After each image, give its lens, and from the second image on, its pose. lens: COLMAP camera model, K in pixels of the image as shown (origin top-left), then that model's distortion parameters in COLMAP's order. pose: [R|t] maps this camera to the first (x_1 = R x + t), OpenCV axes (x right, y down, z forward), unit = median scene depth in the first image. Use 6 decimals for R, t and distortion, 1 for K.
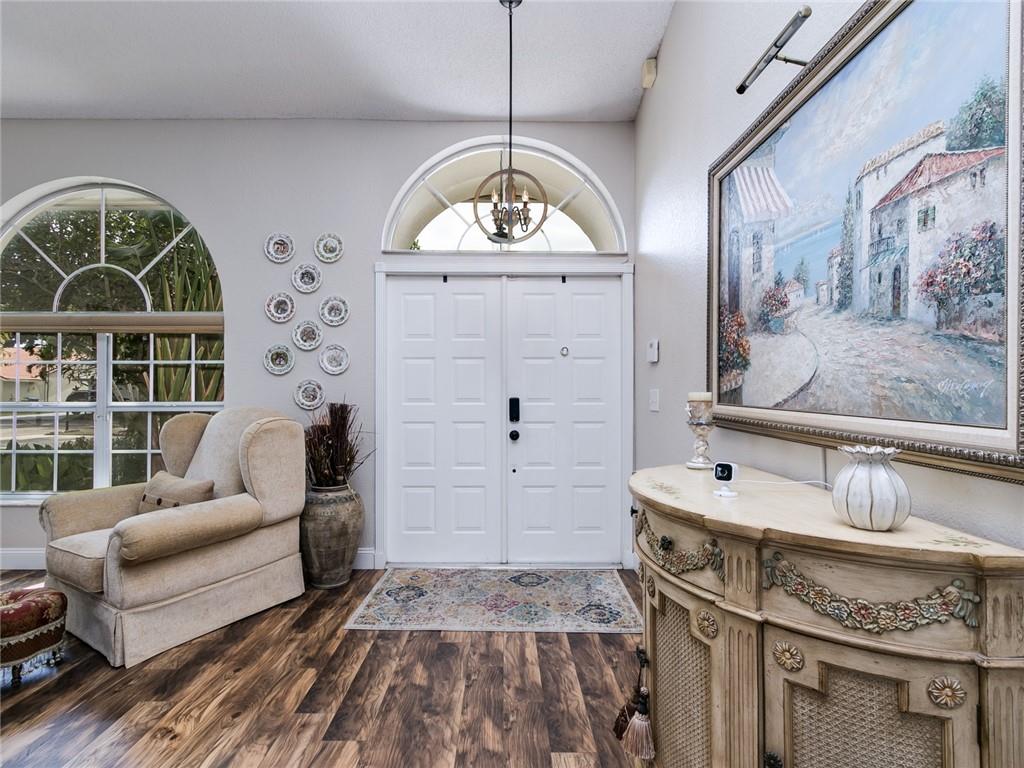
lens RADIAL K [[517.8, 0, 503.2], [0, 517.8, 386.8], [0, 0, 1]] dist [0.003733, -0.000015]
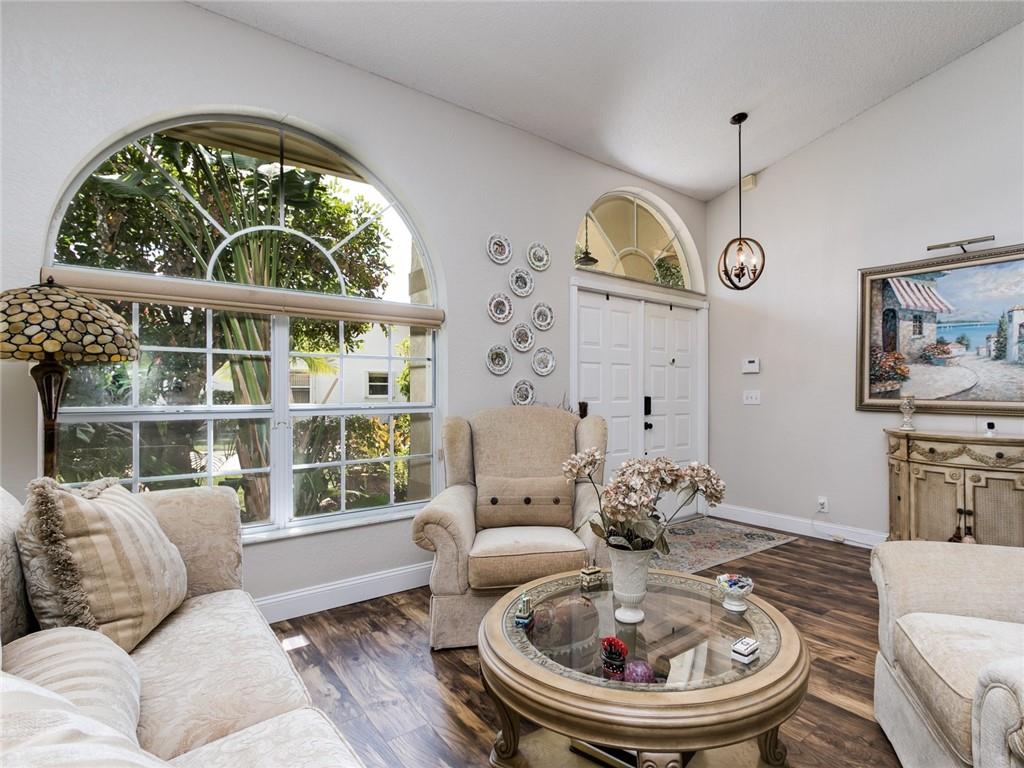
lens RADIAL K [[528.9, 0, 543.3], [0, 528.9, 386.7], [0, 0, 1]] dist [-0.001807, 0.000432]
pose [[0.782109, 0.006680, 0.623106, -1.374590], [-0.007572, 0.999971, -0.001216, 0.001108], [-0.623095, -0.003767, 0.782137, 0.191906]]
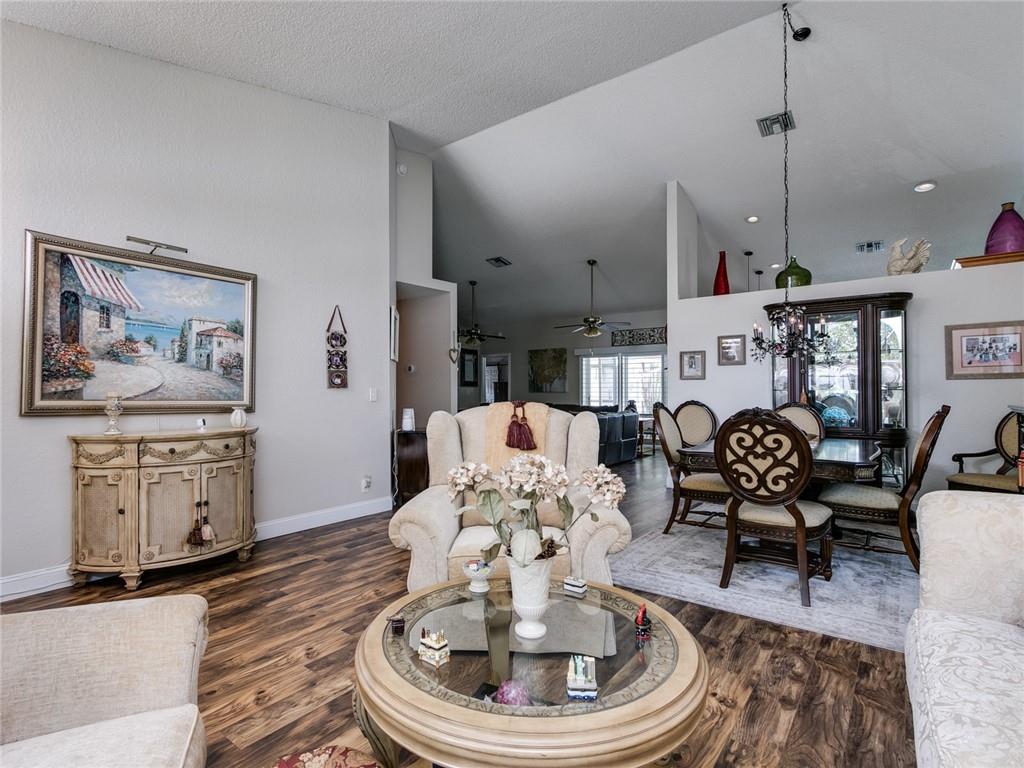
lens RADIAL K [[517.8, 0, 503.2], [0, 517.8, 386.8], [0, 0, 1]] dist [0.003733, -0.000015]
pose [[-0.799405, 0.009358, 0.600719, -1.217832], [-0.004164, 0.999768, -0.021115, 0.016791], [-0.600778, -0.019381, -0.799181, 1.118590]]
